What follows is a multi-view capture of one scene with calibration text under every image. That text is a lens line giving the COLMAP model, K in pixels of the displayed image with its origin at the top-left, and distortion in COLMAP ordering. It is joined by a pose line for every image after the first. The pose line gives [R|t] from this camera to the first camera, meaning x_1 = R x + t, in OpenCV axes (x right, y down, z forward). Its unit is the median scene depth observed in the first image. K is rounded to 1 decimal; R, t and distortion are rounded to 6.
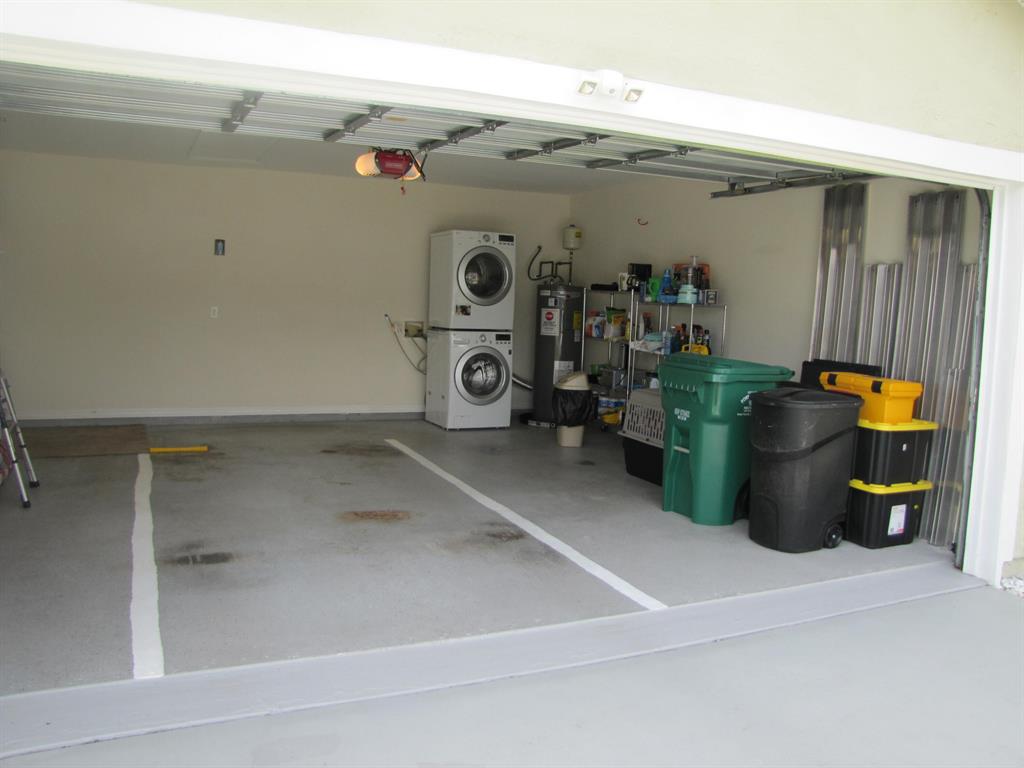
lens RADIAL K [[856.1, 0, 515.2], [0, 856.1, 371.7], [0, 0, 1]] dist [-0.185556, 0.170459]
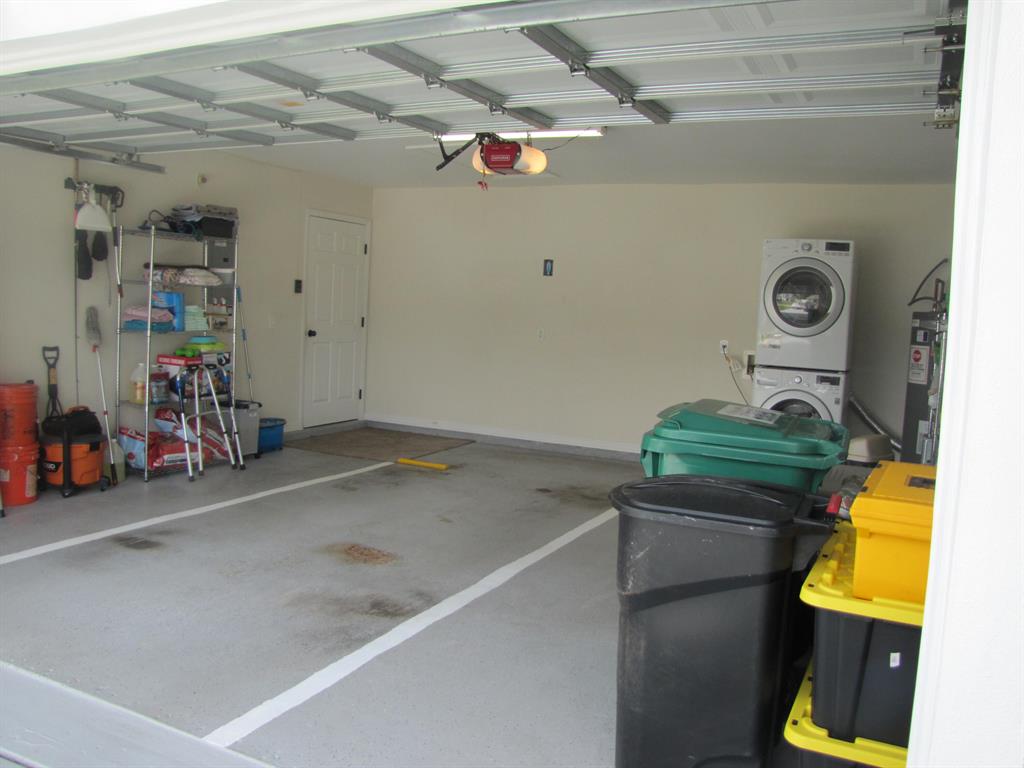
lens RADIAL K [[856.1, 0, 515.2], [0, 856.1, 371.7], [0, 0, 1]] dist [-0.185556, 0.170459]
pose [[0.637220, 0.054672, -0.768741, 0.594537], [-0.093398, 0.995607, -0.006612, -0.028121], [0.765002, 0.076012, 0.639527, 0.531016]]
